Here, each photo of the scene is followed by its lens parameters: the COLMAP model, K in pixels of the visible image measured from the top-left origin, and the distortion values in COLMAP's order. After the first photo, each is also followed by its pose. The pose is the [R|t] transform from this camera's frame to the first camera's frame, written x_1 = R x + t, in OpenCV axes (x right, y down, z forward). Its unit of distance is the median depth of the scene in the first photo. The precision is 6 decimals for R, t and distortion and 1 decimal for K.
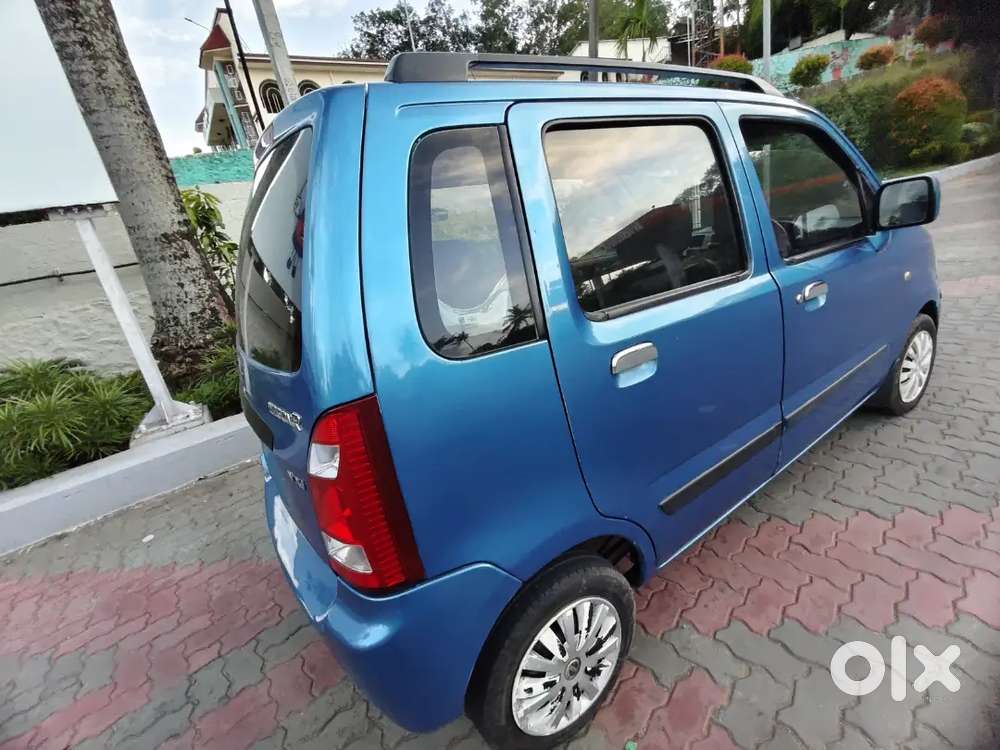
lens RADIAL K [[456.9, 0, 511.3], [0, 456.9, 376.9], [0, 0, 1]] dist [0.028911, -0.013177]
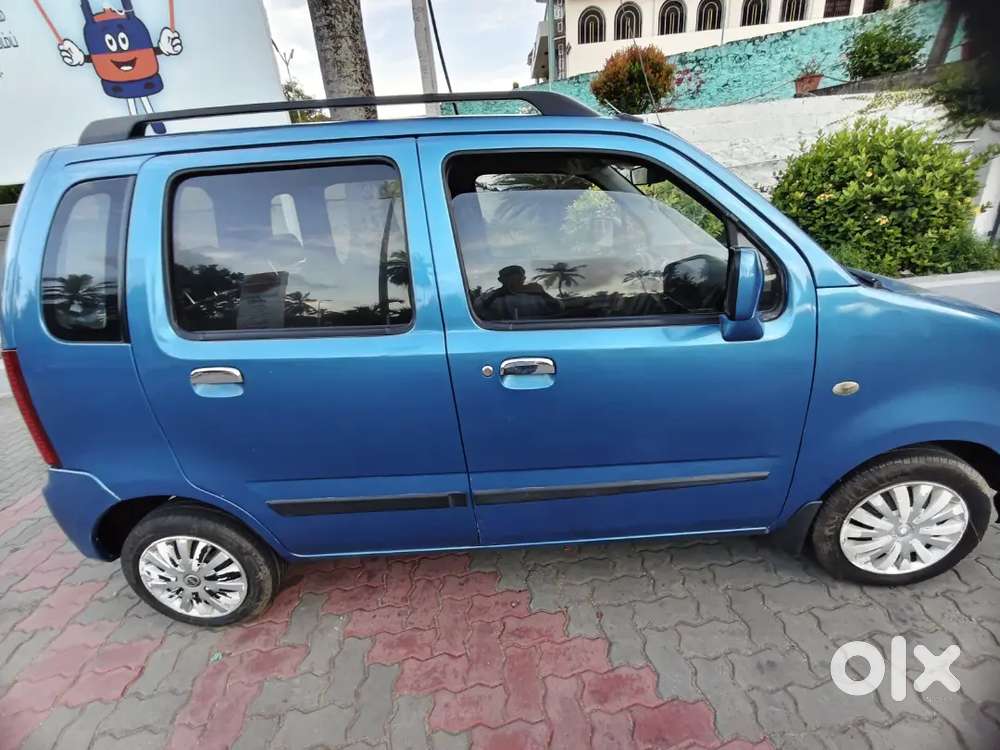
lens RADIAL K [[457.4, 0, 496.8], [0, 457.4, 376.3], [0, 0, 1]] dist [0.030517, -0.011893]
pose [[0.809088, 0.301884, -0.504225, 0.439817], [-0.238672, 0.952829, 0.187490, -0.133450], [0.537041, -0.031352, 0.842973, 0.110804]]
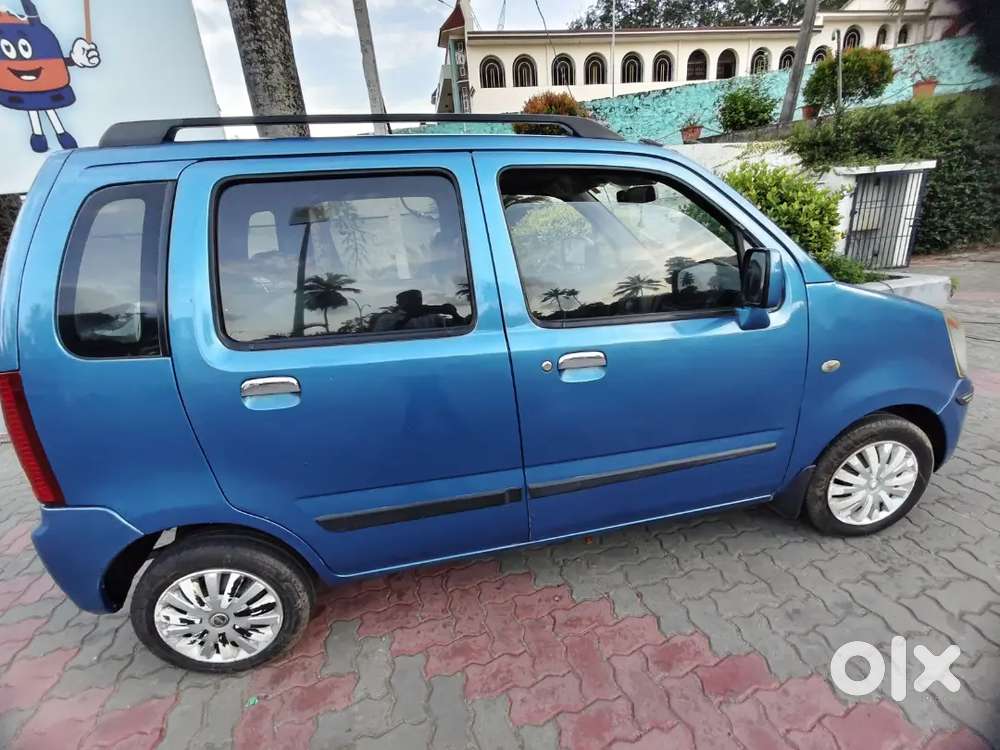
lens RADIAL K [[457.4, 0, 496.8], [0, 457.4, 376.3], [0, 0, 1]] dist [0.030517, -0.011893]
pose [[0.905211, 0.224088, -0.361079, 0.355492], [-0.207054, 0.974565, 0.085746, -0.084920], [0.371109, -0.002856, 0.928585, 0.039589]]
